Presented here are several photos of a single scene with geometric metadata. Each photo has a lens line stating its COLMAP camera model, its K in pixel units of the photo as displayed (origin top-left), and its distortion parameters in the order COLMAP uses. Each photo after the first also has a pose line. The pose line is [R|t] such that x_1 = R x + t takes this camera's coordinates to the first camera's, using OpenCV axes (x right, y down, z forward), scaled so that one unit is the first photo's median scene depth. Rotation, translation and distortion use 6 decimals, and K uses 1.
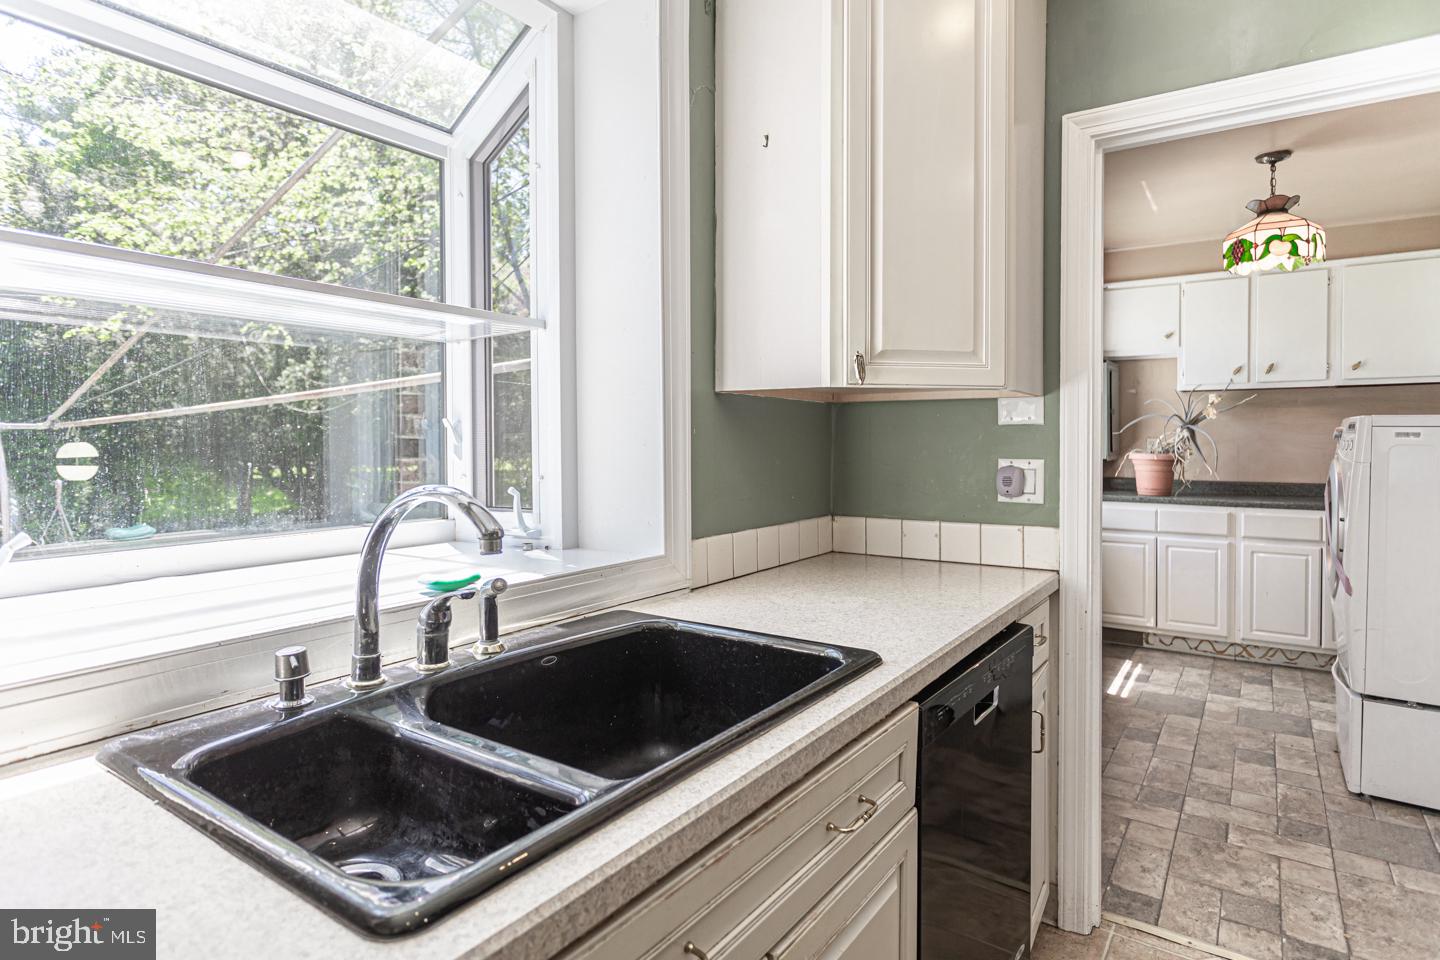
lens RADIAL K [[781.6, 0, 719.2], [0, 781.6, 444.7], [0, 0, 1]] dist [-0.002486, -0.000785]
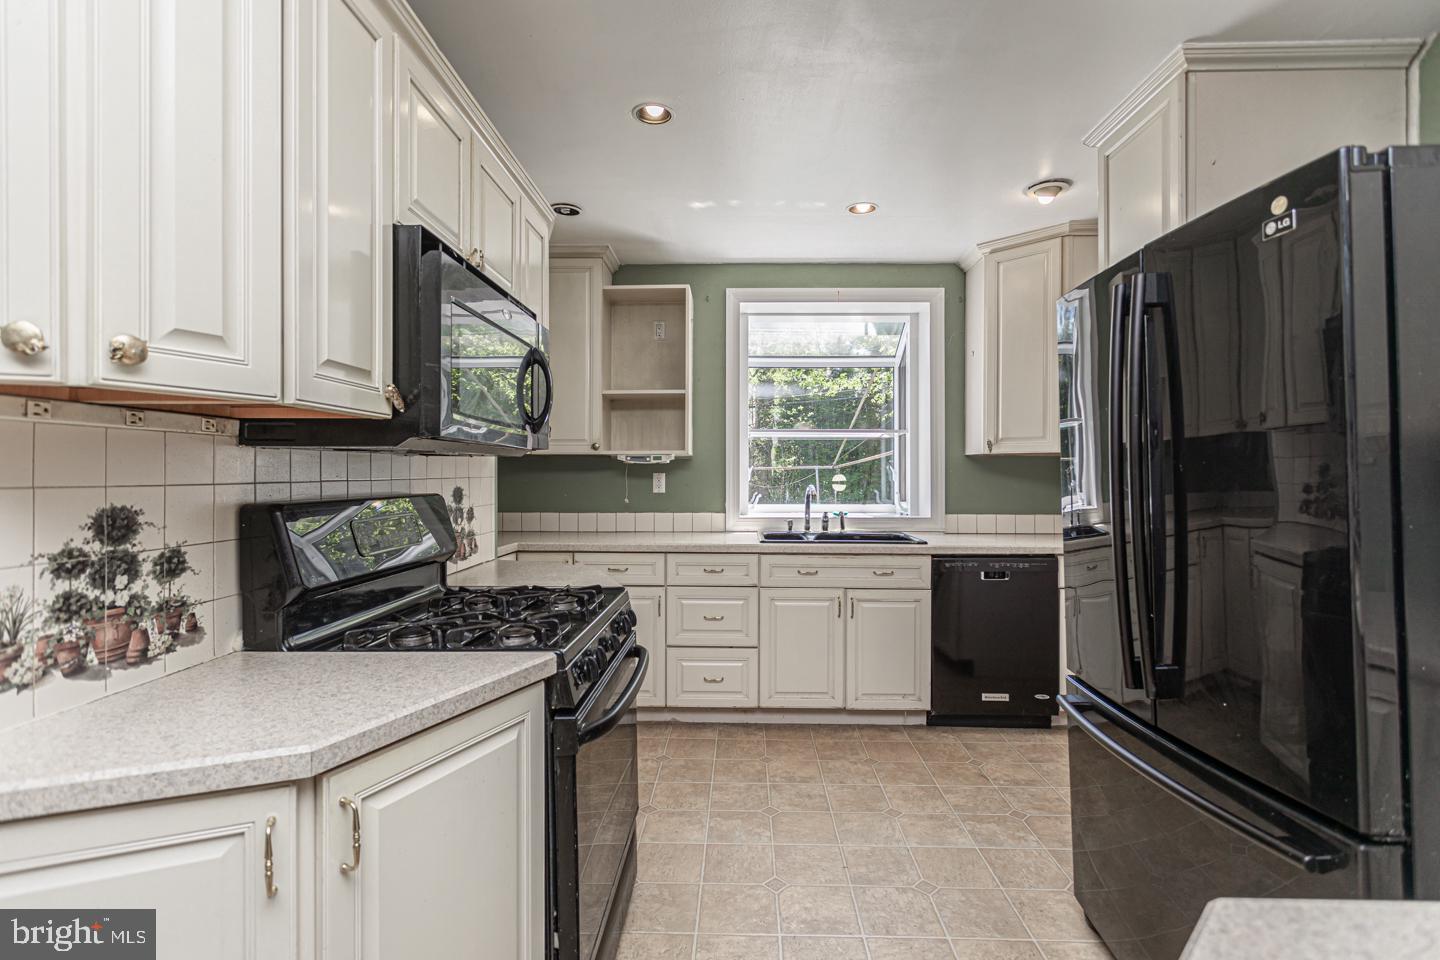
lens RADIAL K [[681.2, 0, 715.5], [0, 681.2, 474.1], [0, 0, 1]] dist [0.005082, 0.000234]
pose [[0.547610, 0.000407, -0.836733, 0.744772], [-0.001221, 0.999999, -0.000312, -0.003306], [0.836733, 0.001192, 0.547610, -0.455564]]
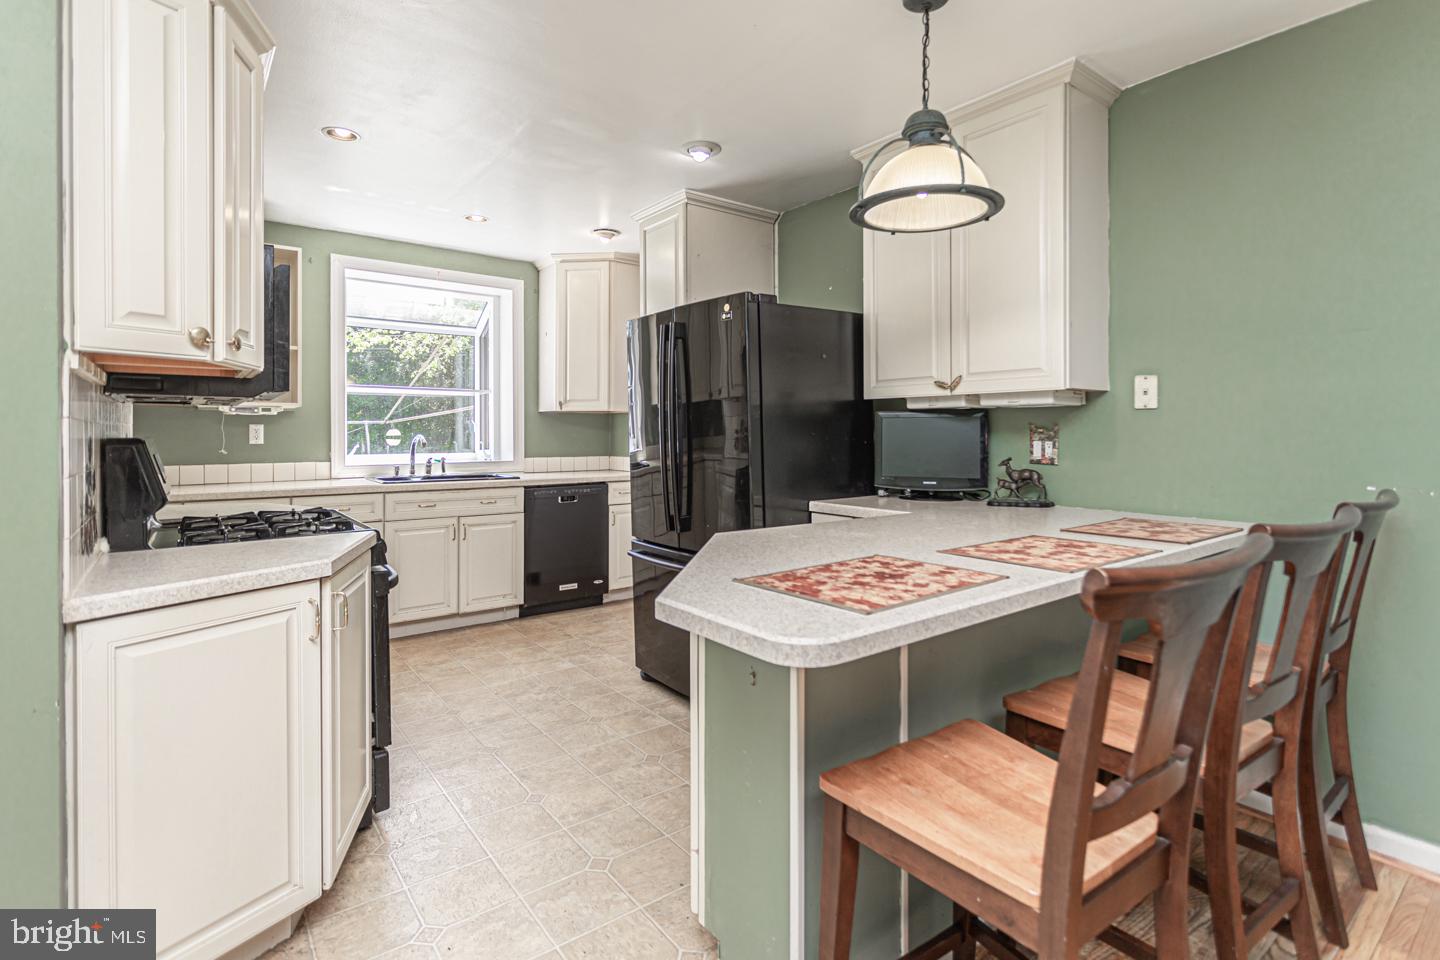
lens RADIAL K [[712.4, 0, 718.1], [0, 712.4, 431.7], [0, 0, 1]] dist [0.001122, 0.000279]
pose [[0.952593, -0.001807, -0.304242, 0.860963], [0.001312, 0.999997, -0.001832, 0.010893], [0.304244, 0.001346, 0.952593, -0.843605]]
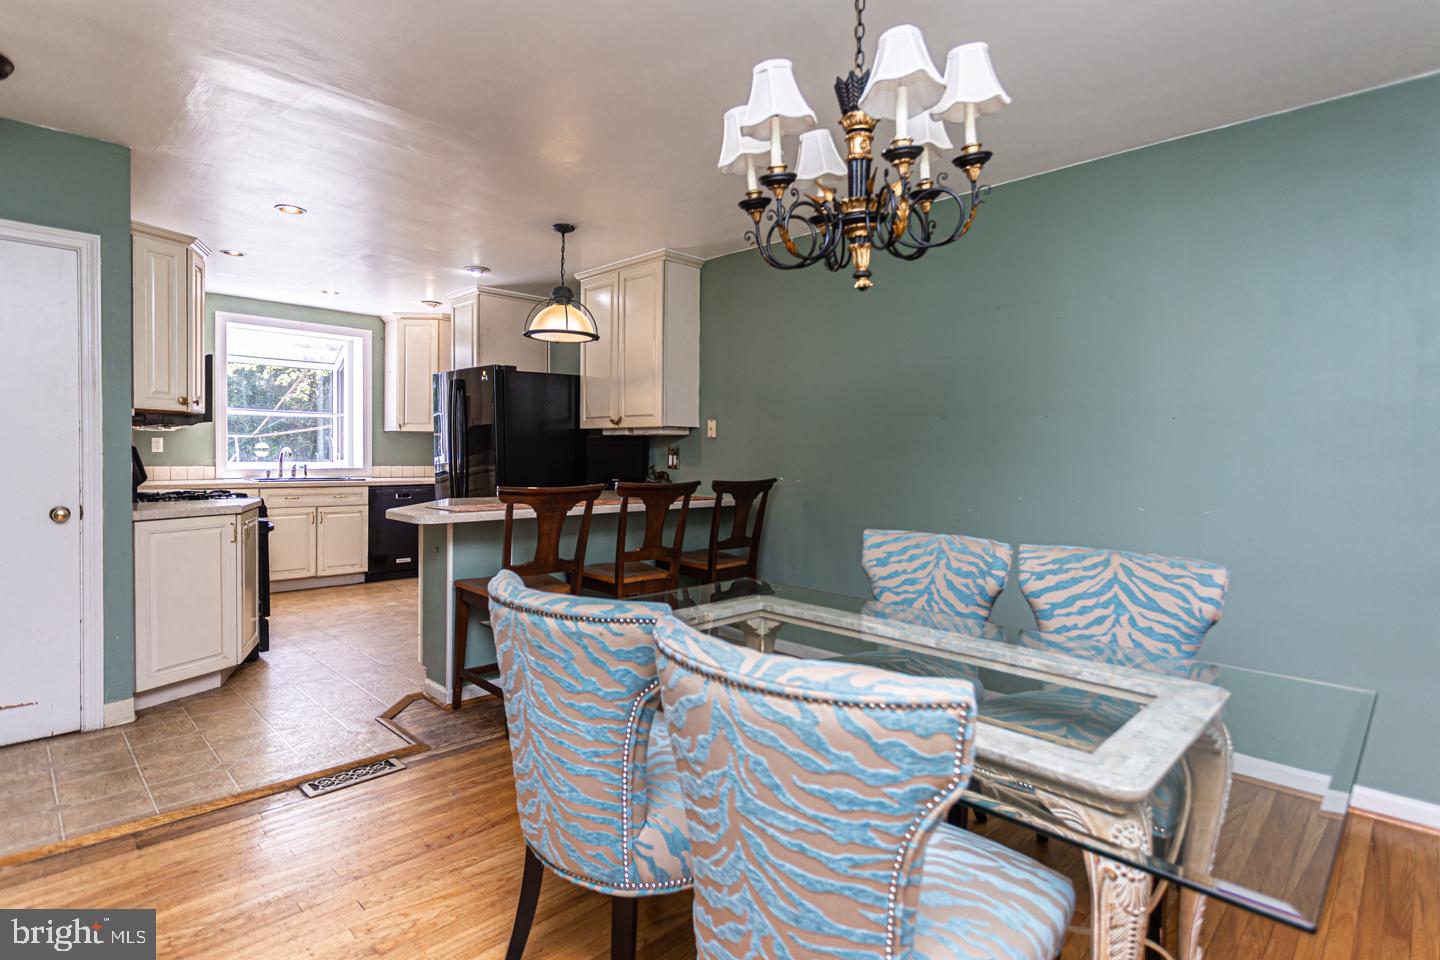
lens RADIAL K [[729.0, 0, 718.7], [0, 729.0, 466.9], [0, 0, 1]] dist [0.003320, 0.000360]
pose [[0.985409, 0.015180, -0.169527, 1.321545], [-0.012039, 0.999736, 0.019546, 0.014665], [0.169779, -0.017220, 0.985332, -1.386657]]
